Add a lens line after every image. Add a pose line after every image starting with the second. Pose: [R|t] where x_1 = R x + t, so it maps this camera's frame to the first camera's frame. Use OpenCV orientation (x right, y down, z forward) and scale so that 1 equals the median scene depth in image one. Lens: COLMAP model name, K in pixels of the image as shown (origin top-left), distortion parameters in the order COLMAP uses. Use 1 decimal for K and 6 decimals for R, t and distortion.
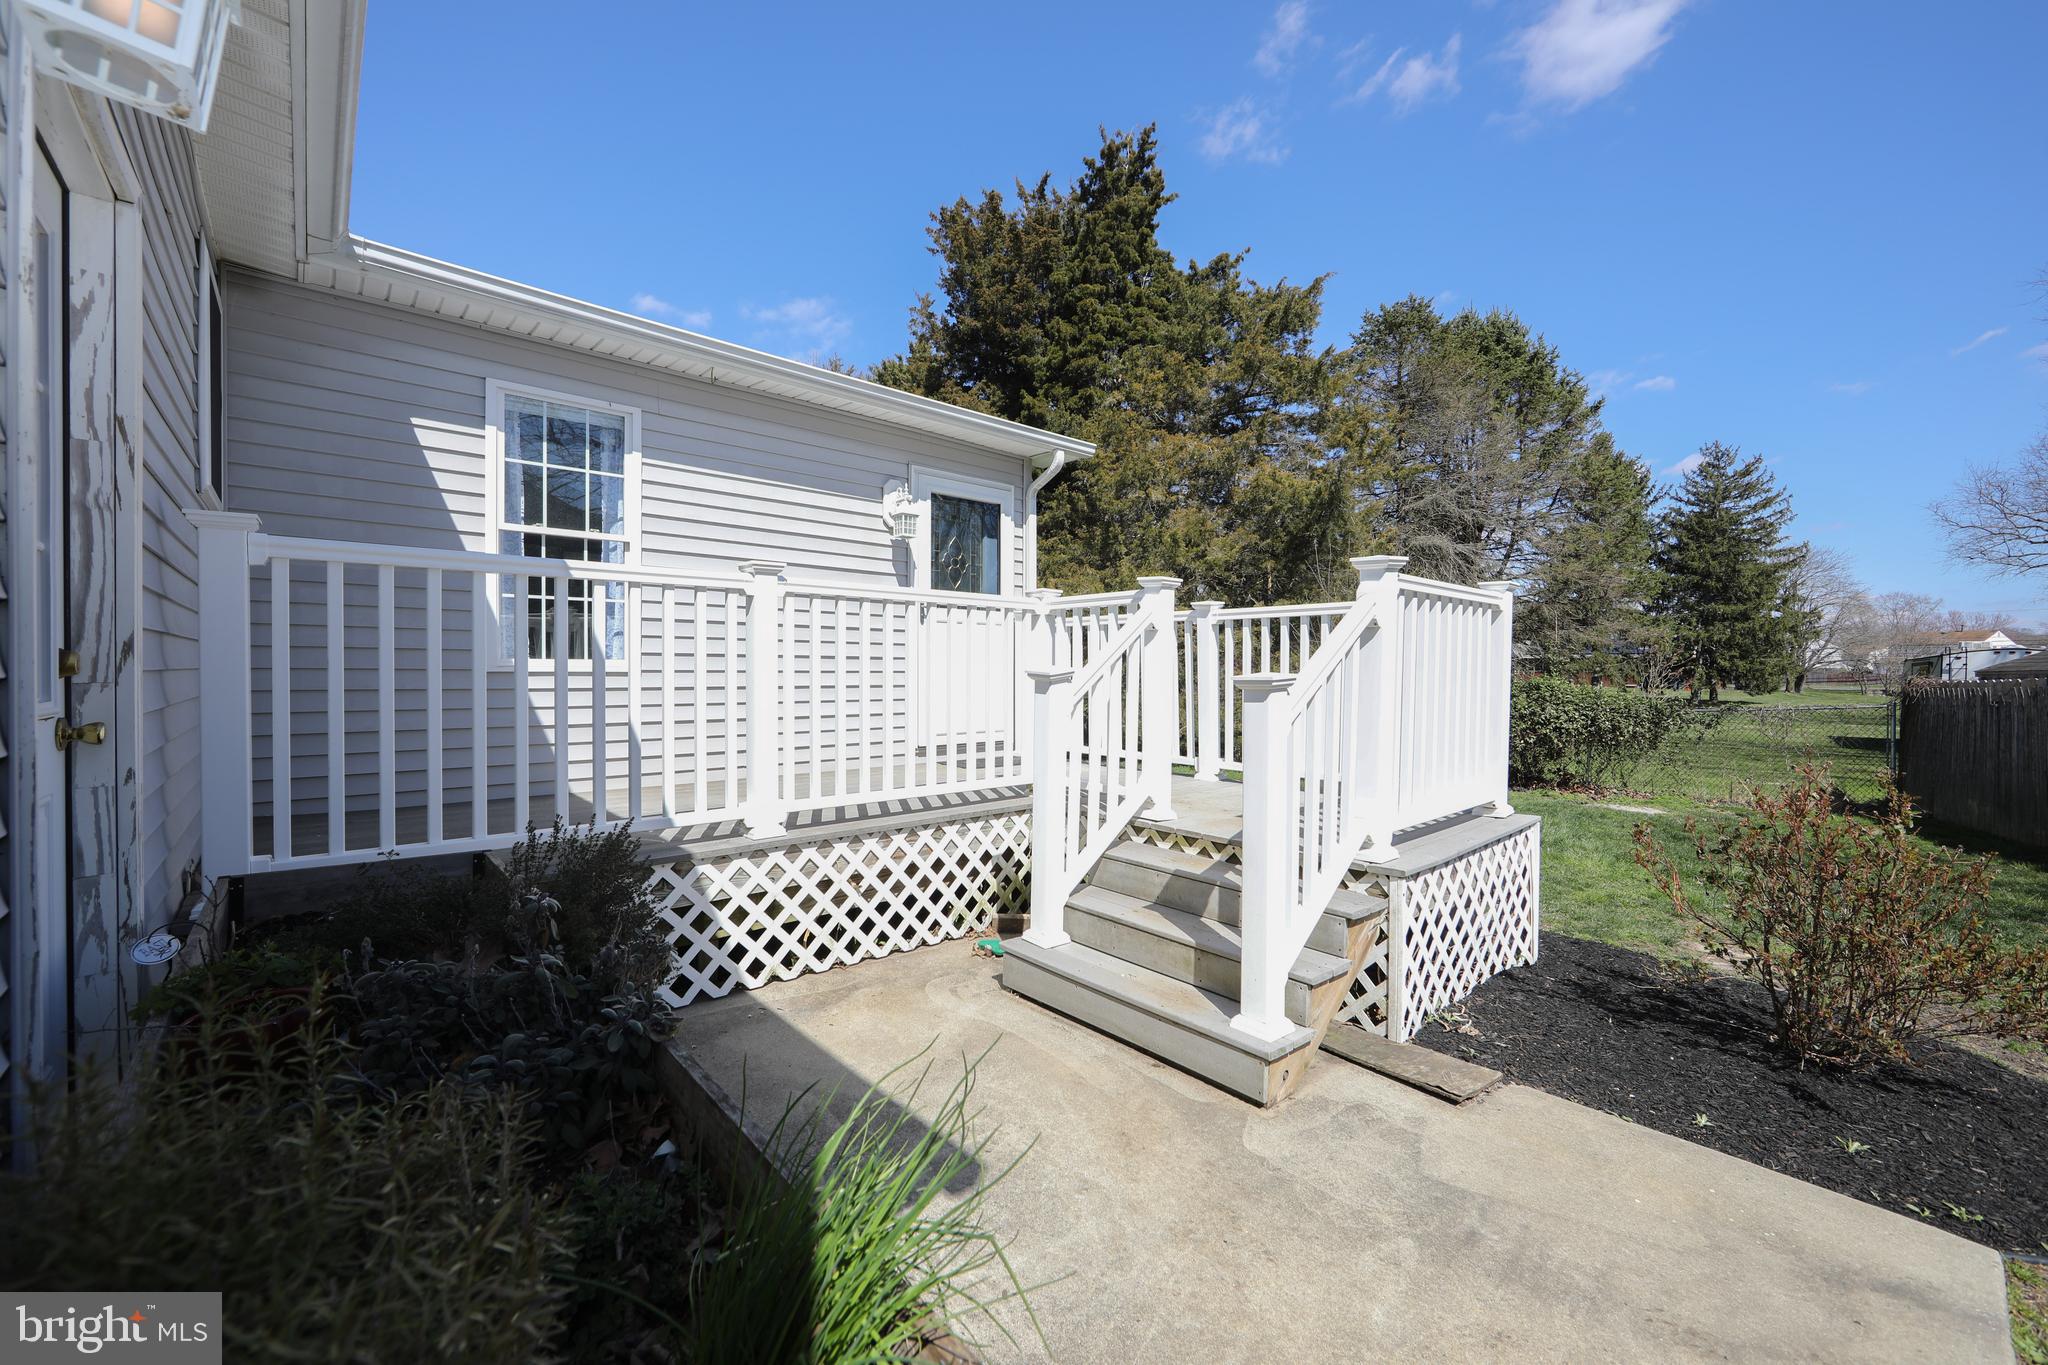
lens RADIAL K [[804.1, 0, 1023.8], [0, 804.1, 672.1], [0, 0, 1]] dist [-0.008160, 0.002018]
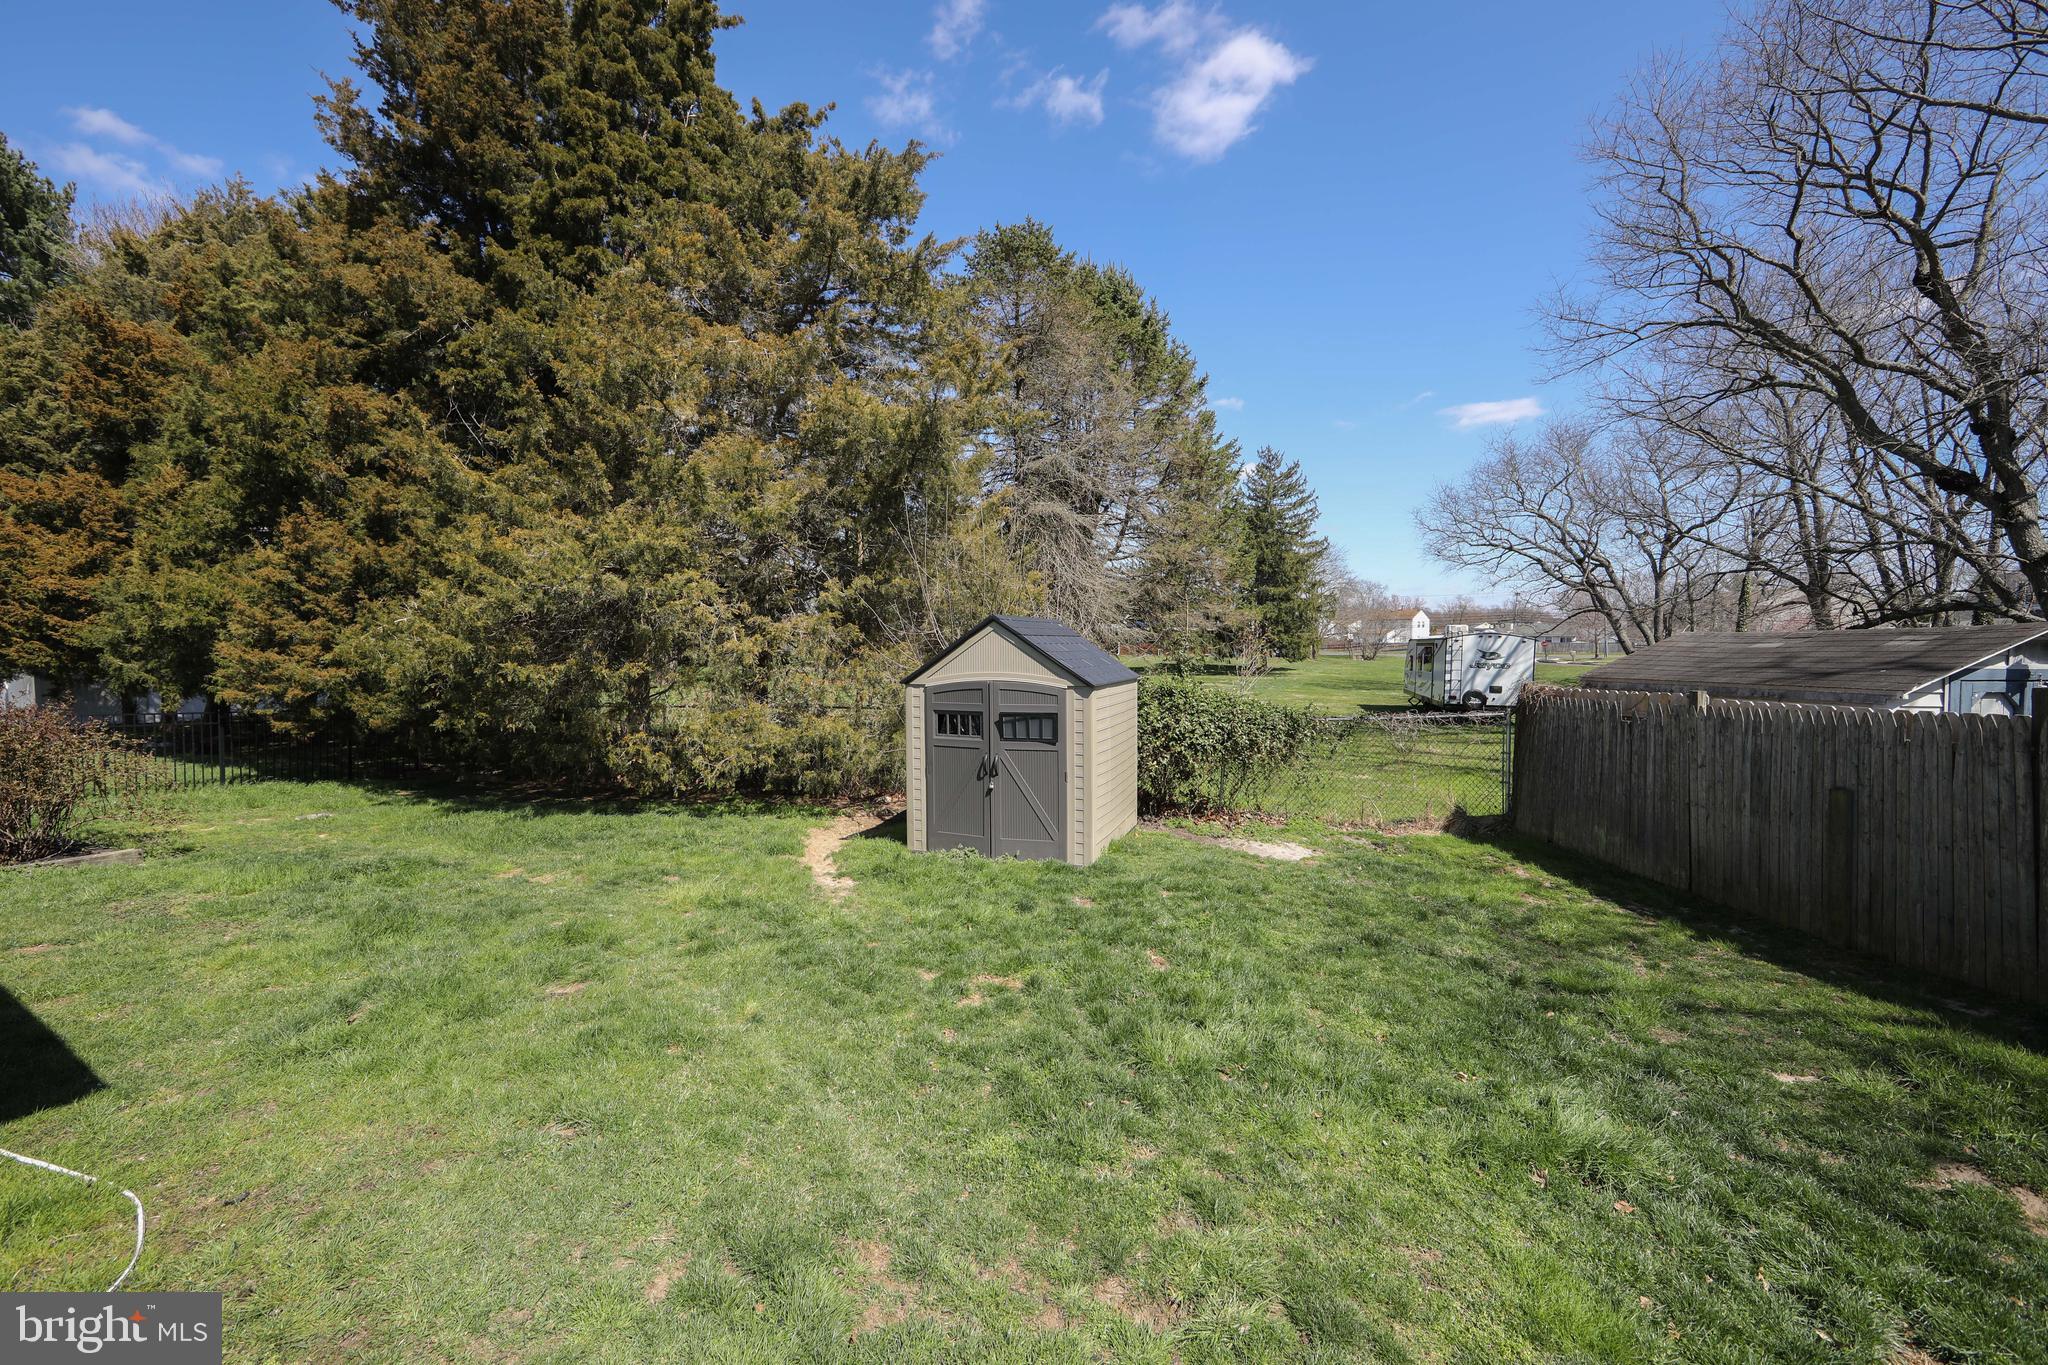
lens RADIAL K [[804.1, 0, 1020.6], [0, 804.1, 668.4], [0, 0, 1]] dist [-0.008160, 0.002018]
pose [[0.906985, -0.019400, 0.420715, 0.115664], [0.004633, 0.999338, 0.036093, -0.025279], [-0.421137, -0.030787, 0.906475, 0.233089]]
